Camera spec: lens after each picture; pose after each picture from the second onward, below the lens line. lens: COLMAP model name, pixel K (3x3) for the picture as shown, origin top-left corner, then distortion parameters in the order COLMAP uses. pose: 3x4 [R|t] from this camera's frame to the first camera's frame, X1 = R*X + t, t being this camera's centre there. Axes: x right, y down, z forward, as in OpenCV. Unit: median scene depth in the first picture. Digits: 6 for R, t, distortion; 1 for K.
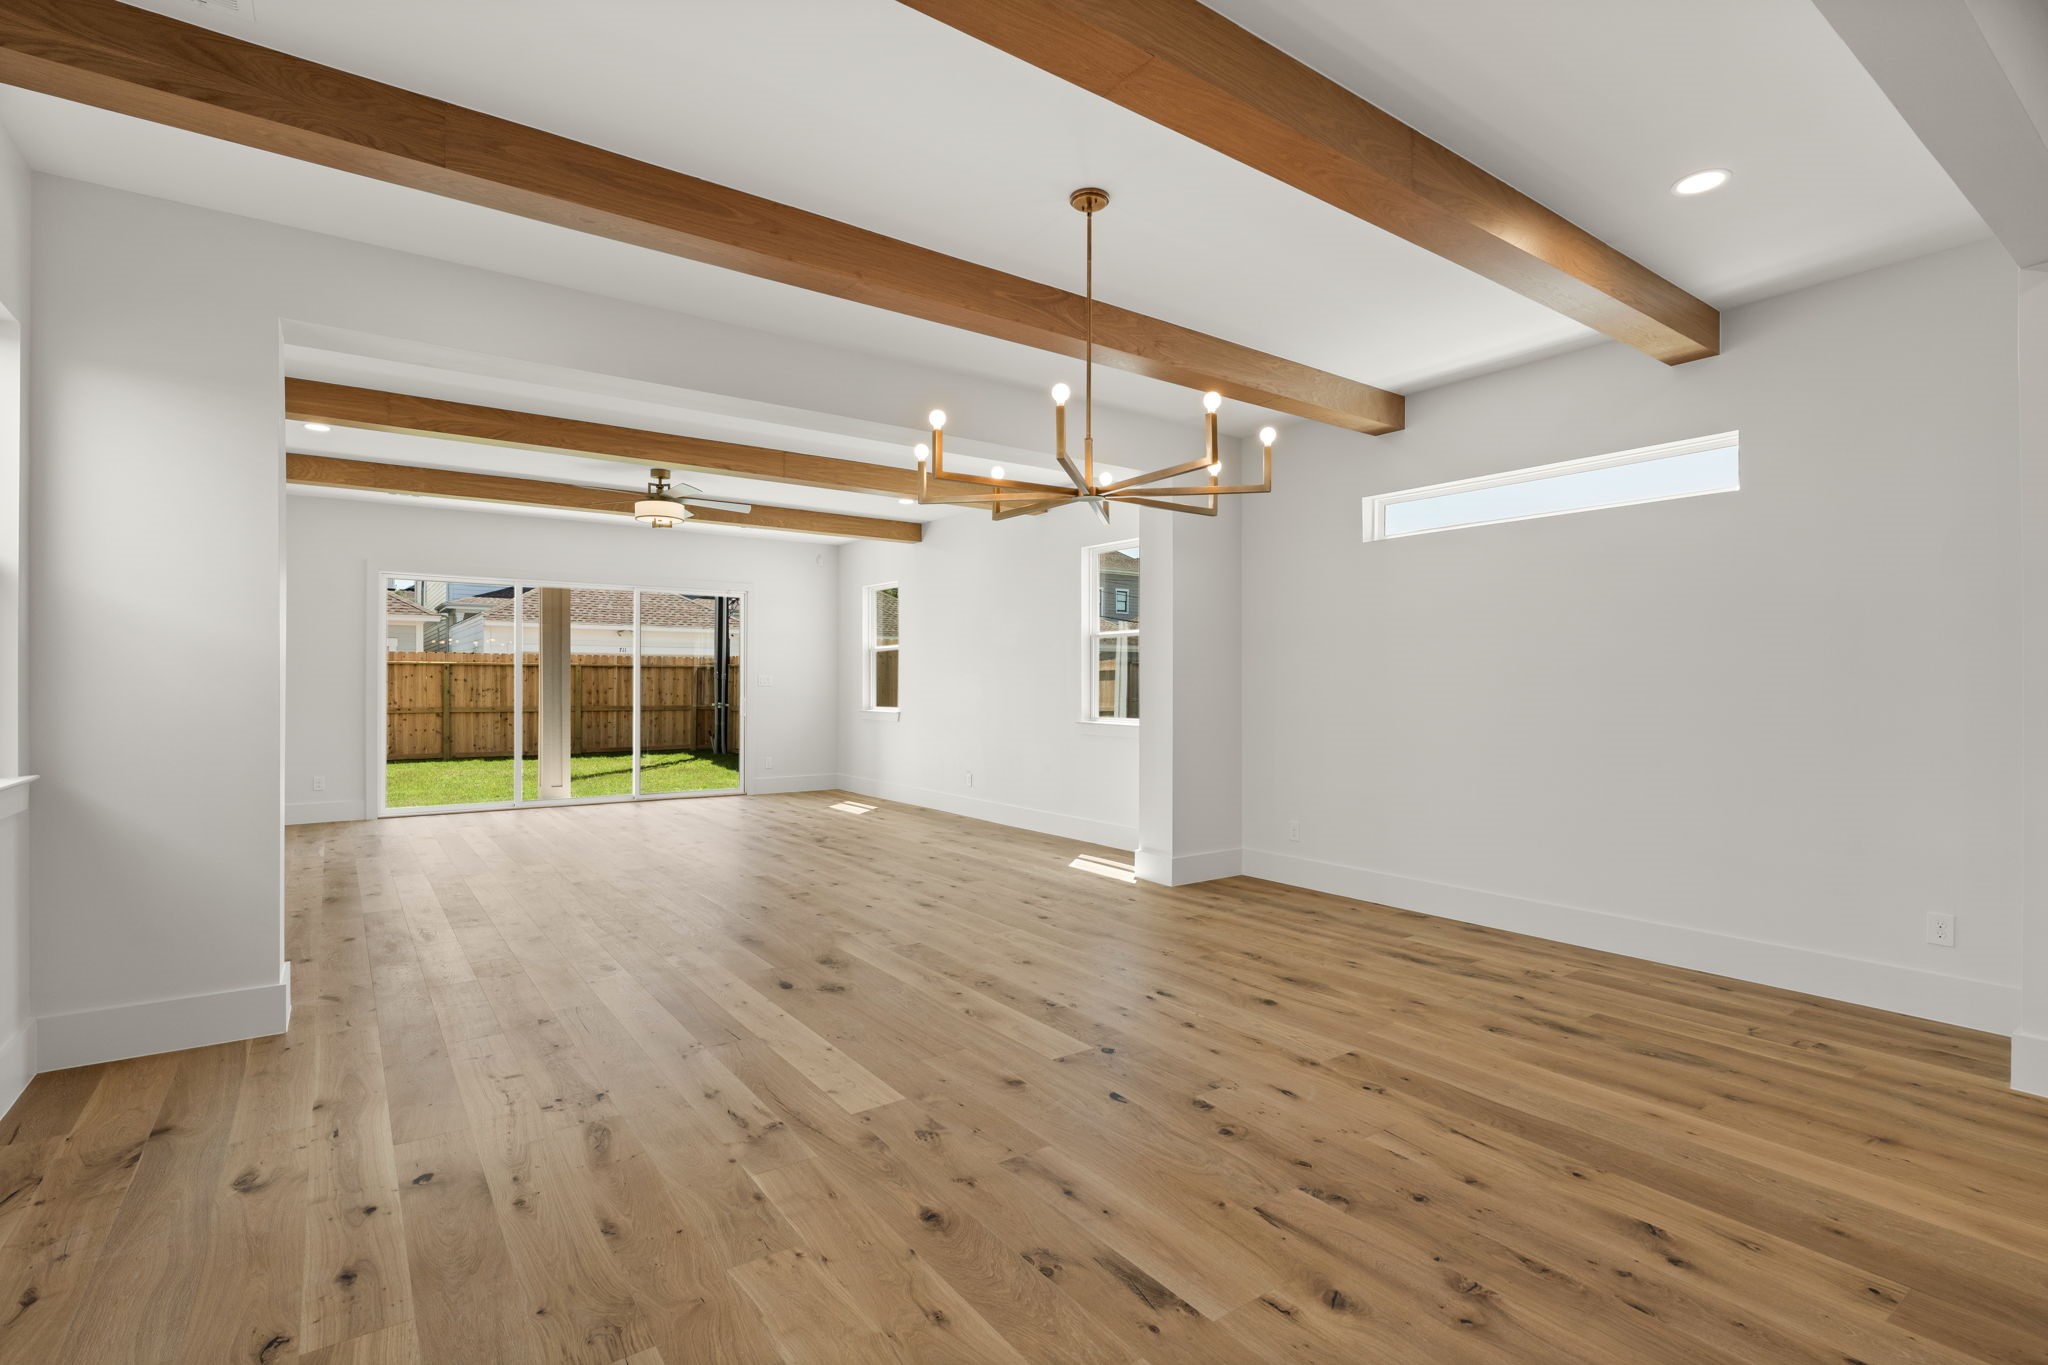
lens RADIAL K [[963.4, 0, 1024.0], [0, 963.4, 682.5], [0, 0, 1]] dist [-0.002705, -0.000028]
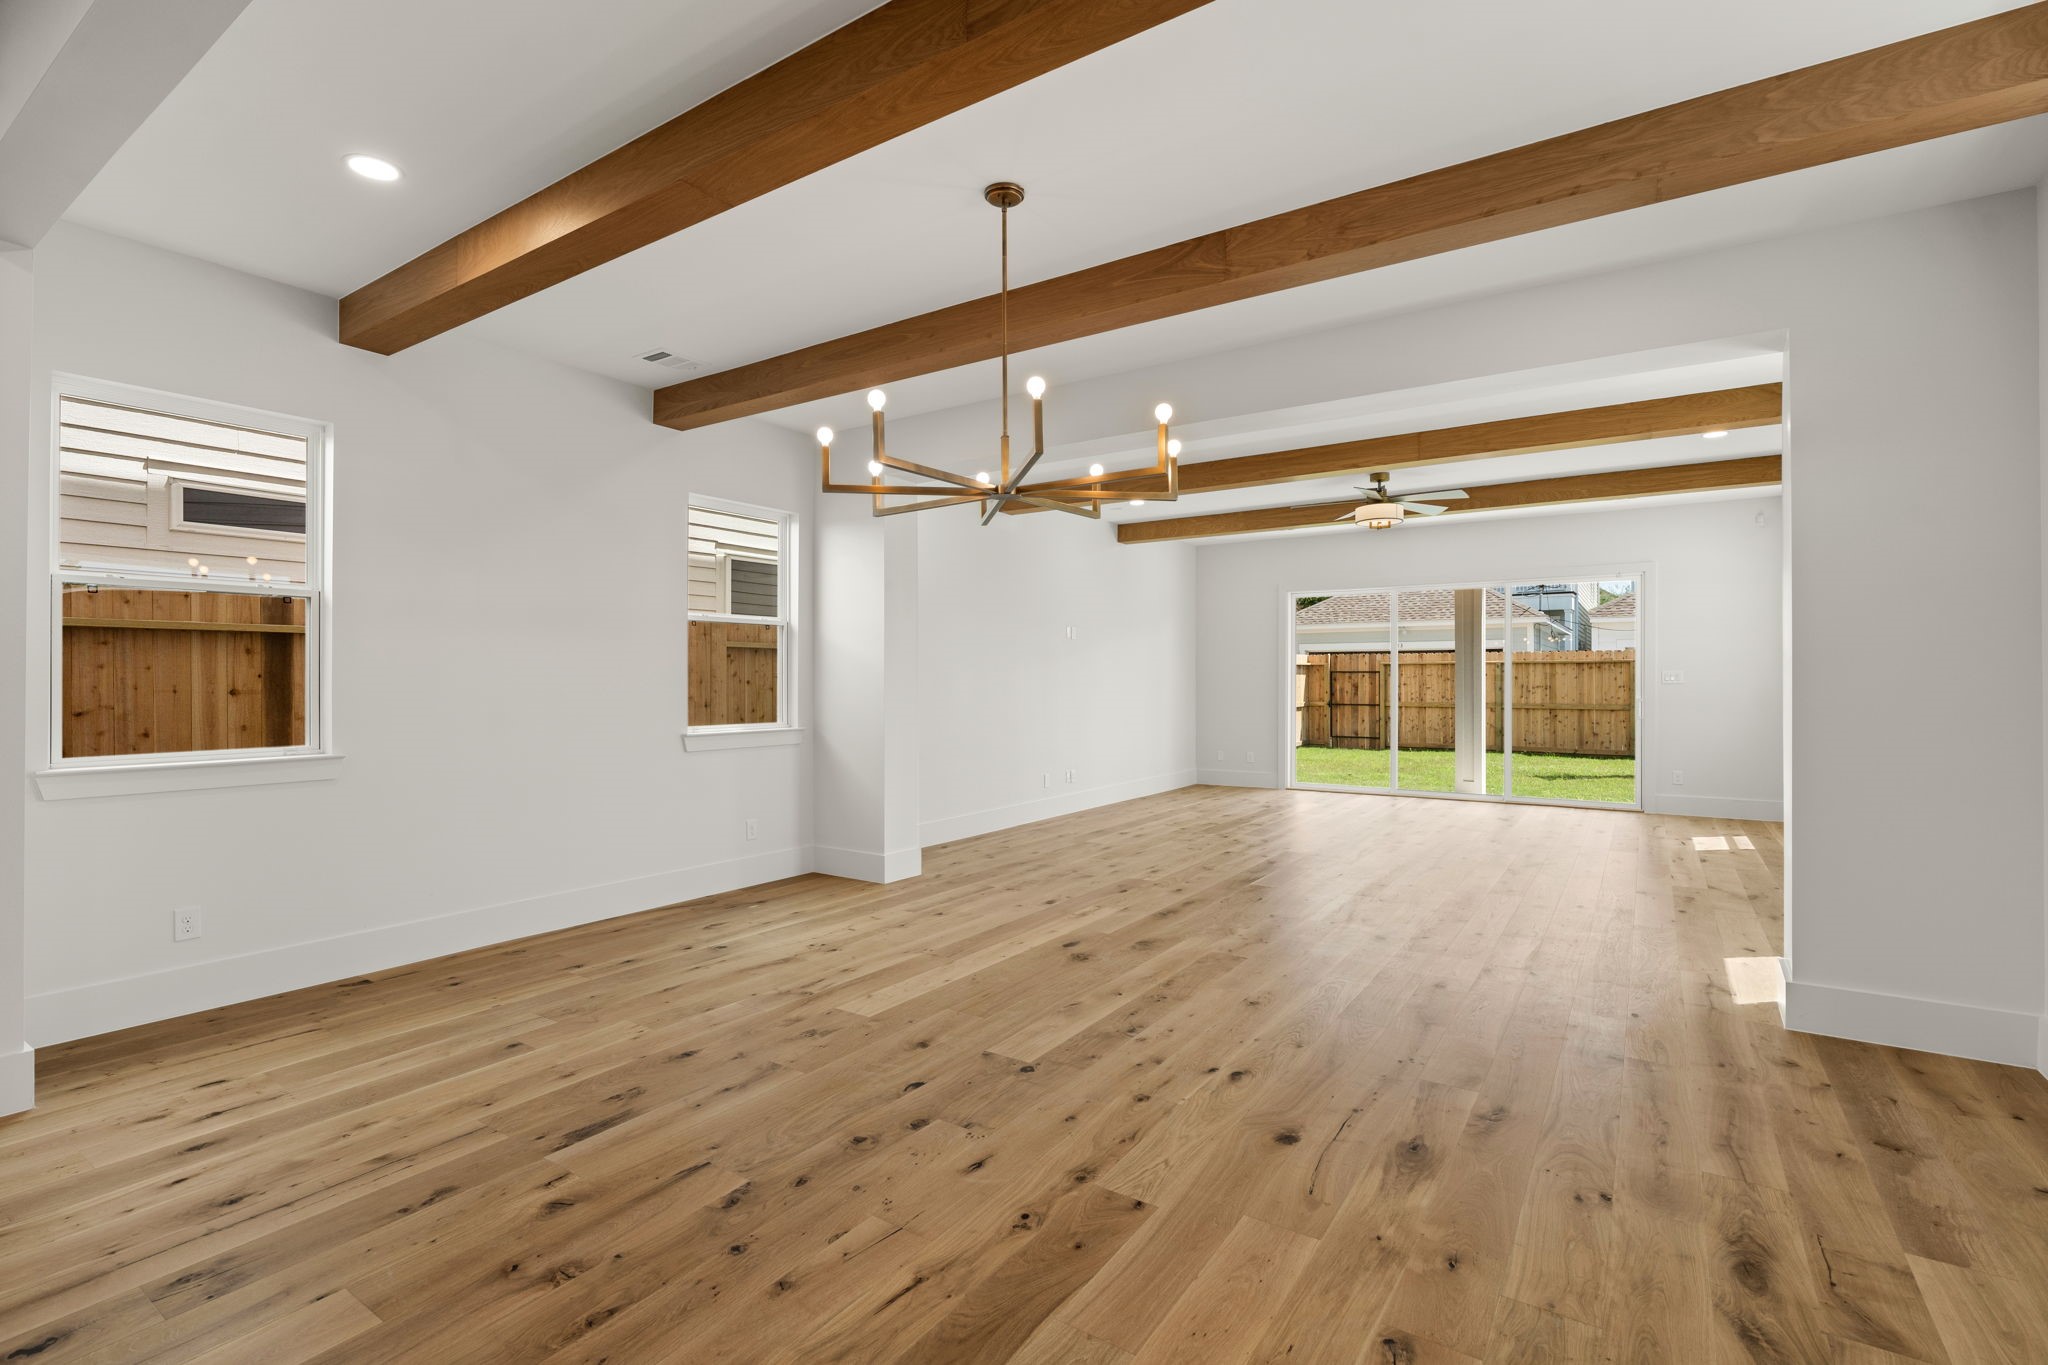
lens RADIAL K [[937.8, 0, 1026.0], [0, 937.8, 675.5], [0, 0, 1]] dist [-0.001103, 0.000621]
pose [[0.346865, -0.007470, -0.937885, 0.887717], [0.004034, 0.999971, -0.006472, -0.001750], [0.937906, -0.001539, 0.346885, 0.625476]]
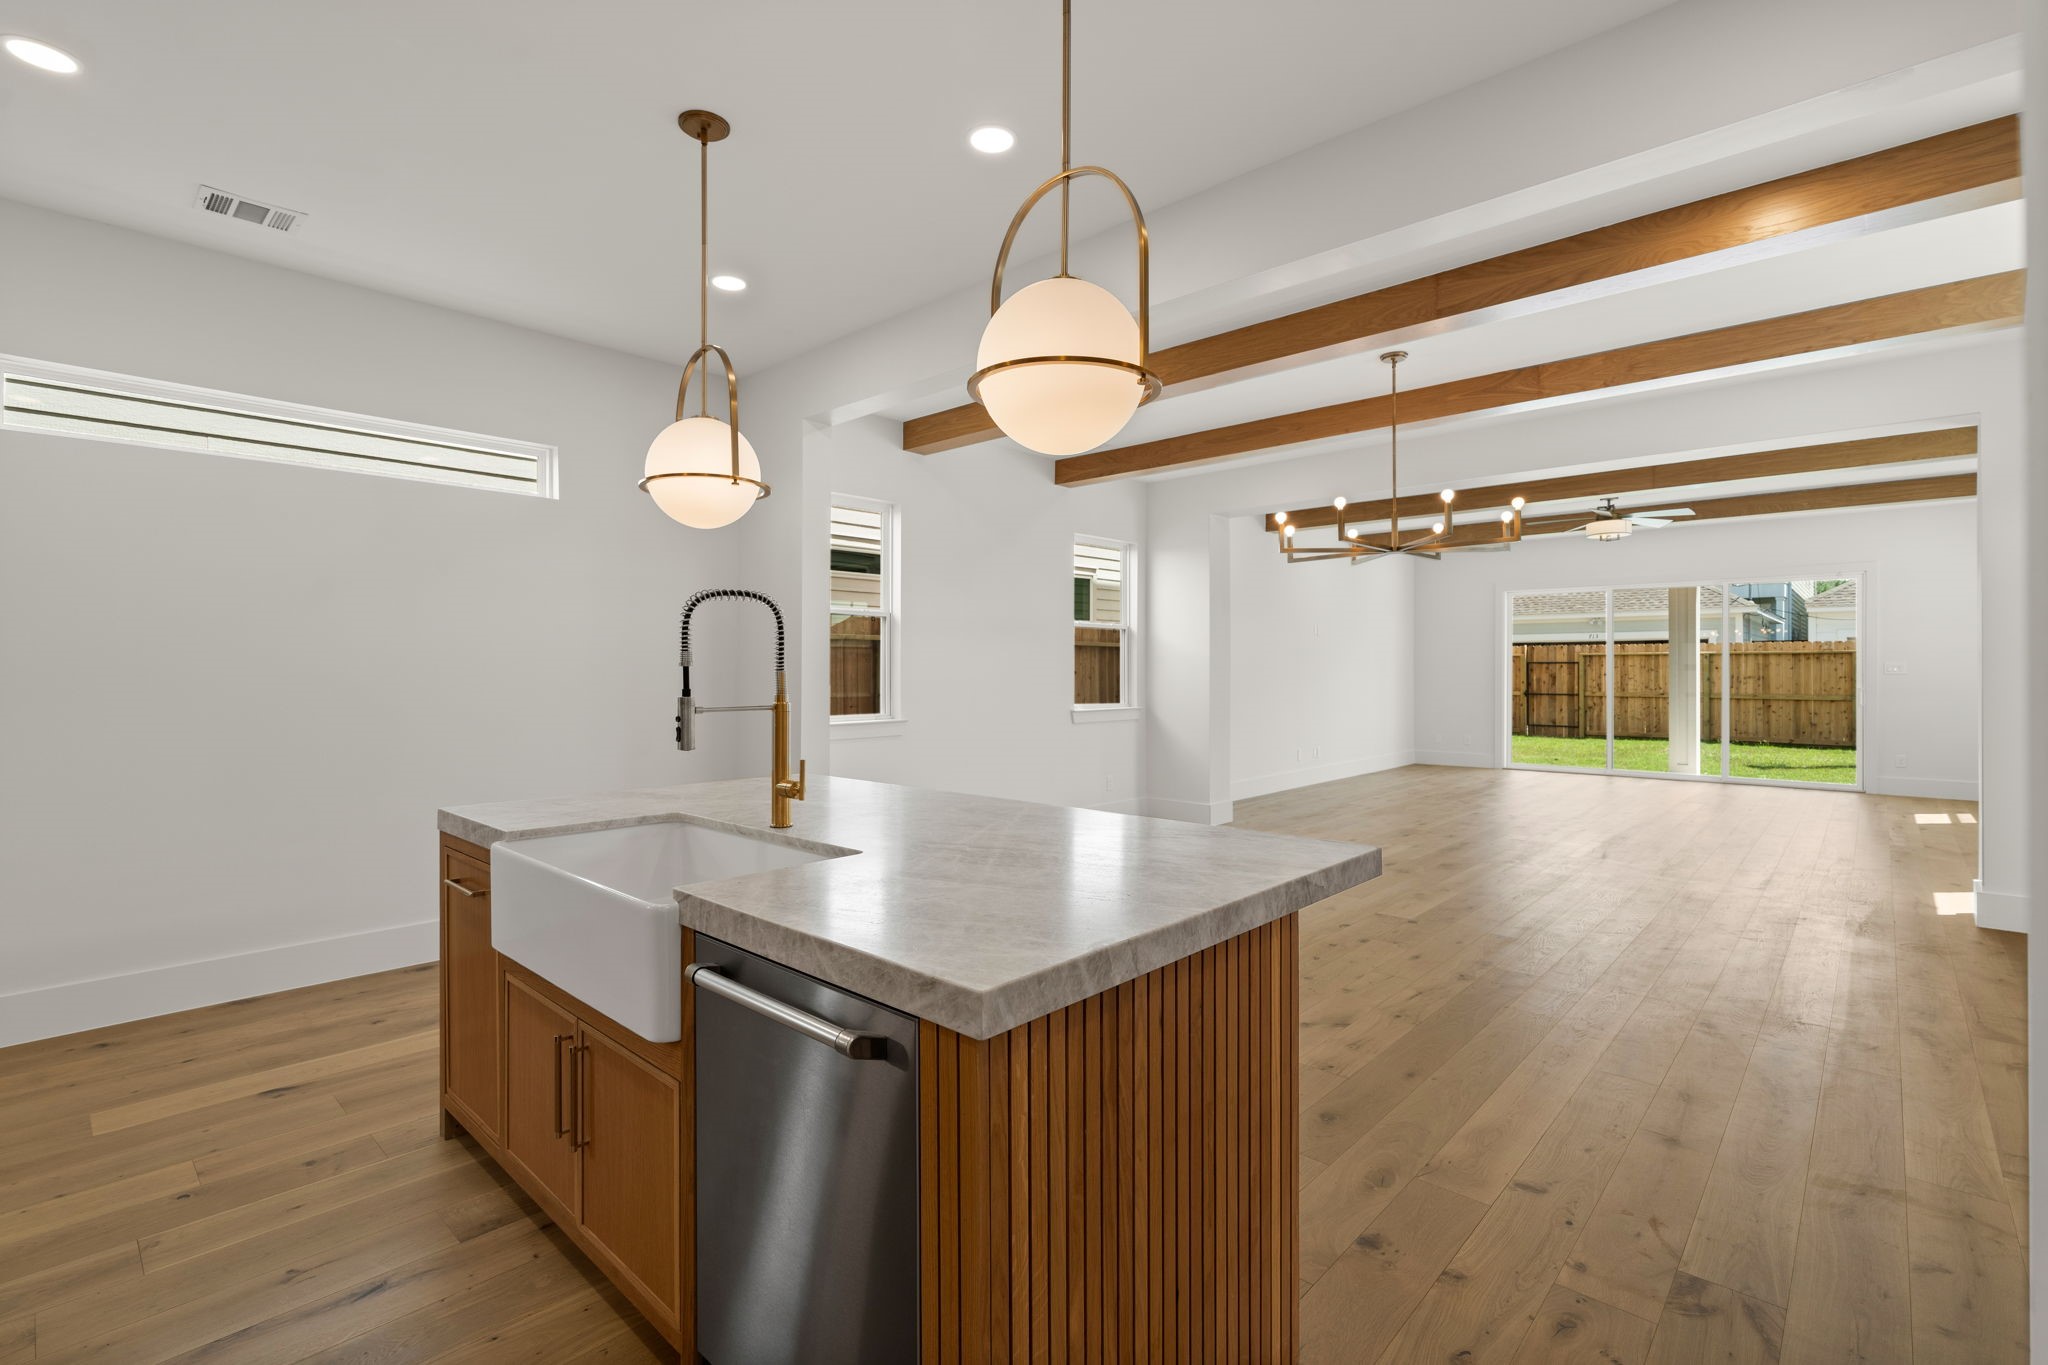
lens RADIAL K [[938.8, 0, 1035.6], [0, 938.8, 664.7], [0, 0, 1]] dist [0.008230, 0.000059]
pose [[0.211343, -0.007991, -0.977379, 1.275659], [0.002935, 0.999967, -0.007541, -0.004019], [0.977408, -0.001275, 0.211360, 0.118520]]
